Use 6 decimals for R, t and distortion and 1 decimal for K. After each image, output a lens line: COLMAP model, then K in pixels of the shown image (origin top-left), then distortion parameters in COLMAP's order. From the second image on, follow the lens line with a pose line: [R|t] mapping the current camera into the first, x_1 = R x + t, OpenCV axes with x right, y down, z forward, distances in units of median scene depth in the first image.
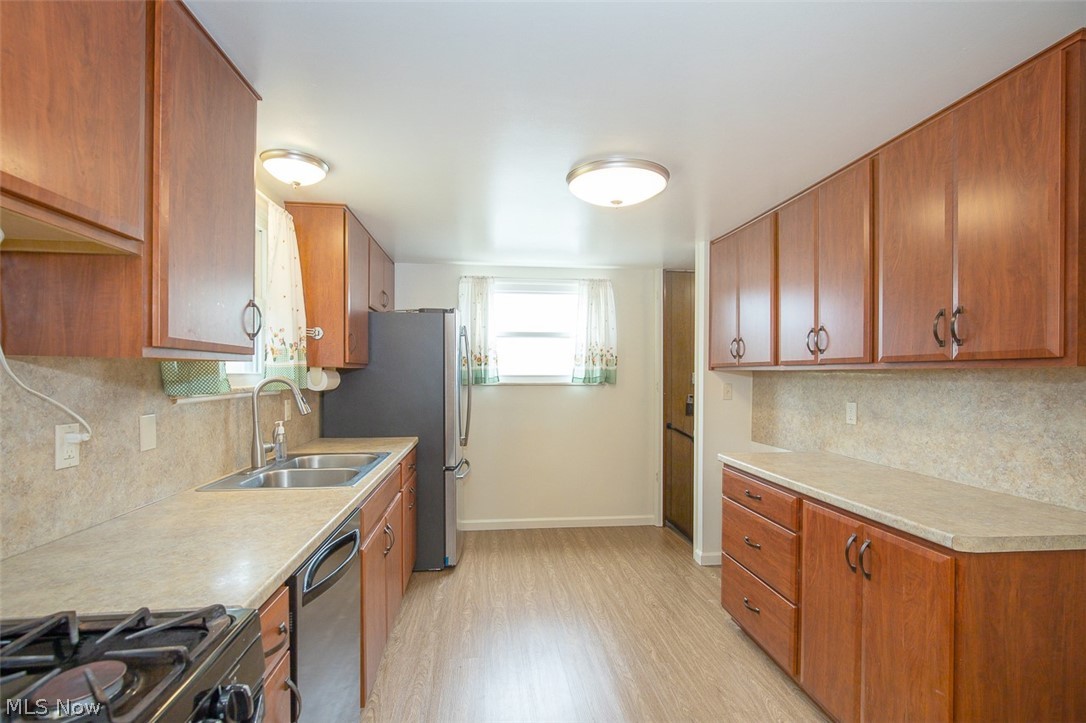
lens RADIAL K [[498.2, 0, 541.4], [0, 498.2, 384.4], [0, 0, 1]] dist [-0.015625, 0.004021]
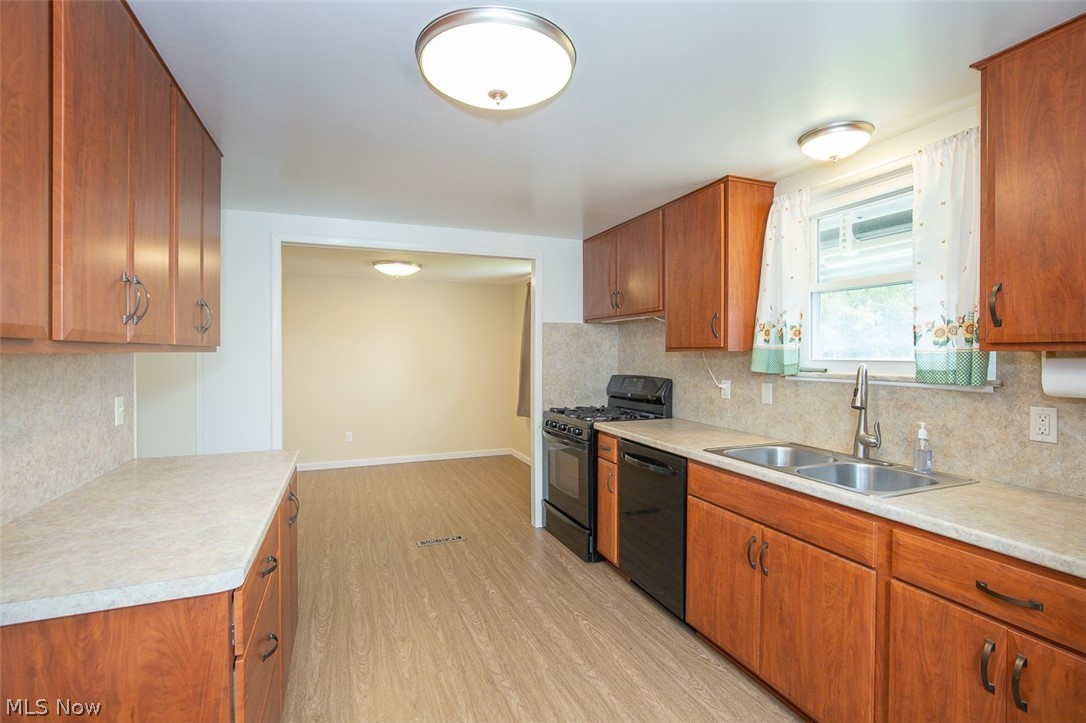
lens RADIAL K [[498.2, 0, 531.2], [0, 498.2, 342.9], [0, 0, 1]] dist [-0.015625, 0.004021]
pose [[-0.969344, -0.010266, -0.245493, 0.243514], [-0.010695, 0.999943, 0.000415, -0.041088], [0.245475, 0.003028, -0.969398, 1.486931]]
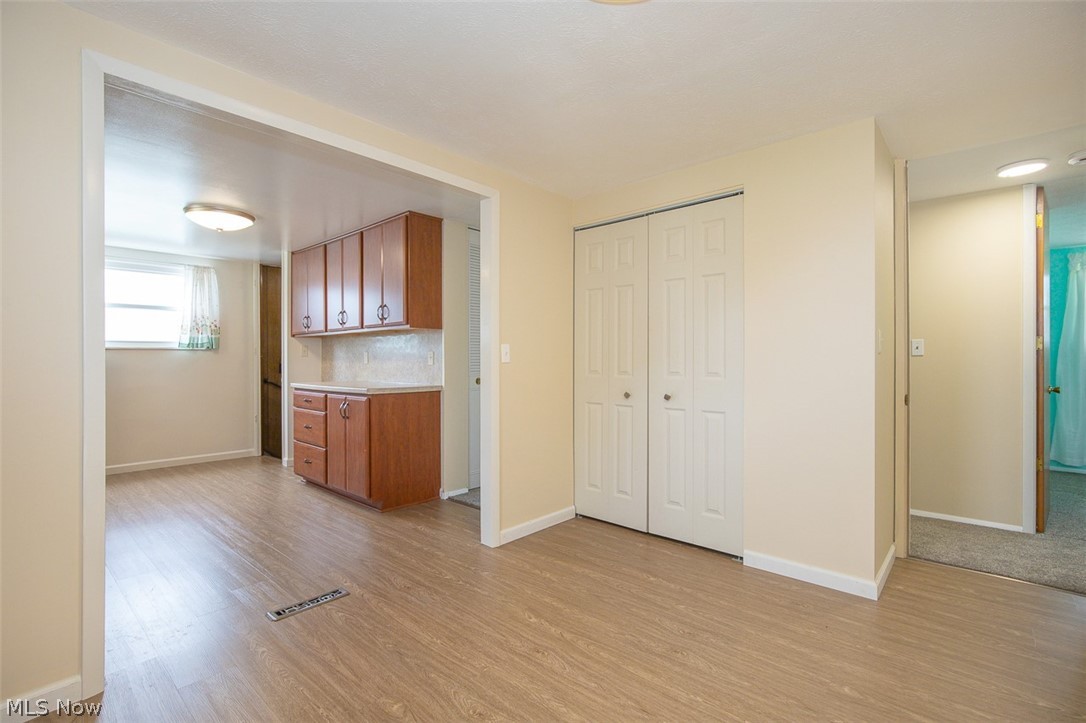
lens RADIAL K [[498.2, 0, 537.2], [0, 498.2, 358.6], [0, 0, 1]] dist [-0.015625, 0.004021]
pose [[0.751050, -0.003022, 0.660239, -0.132123], [0.020228, 0.999625, -0.018435, 0.108498], [-0.659936, 0.027201, 0.750830, -0.845428]]
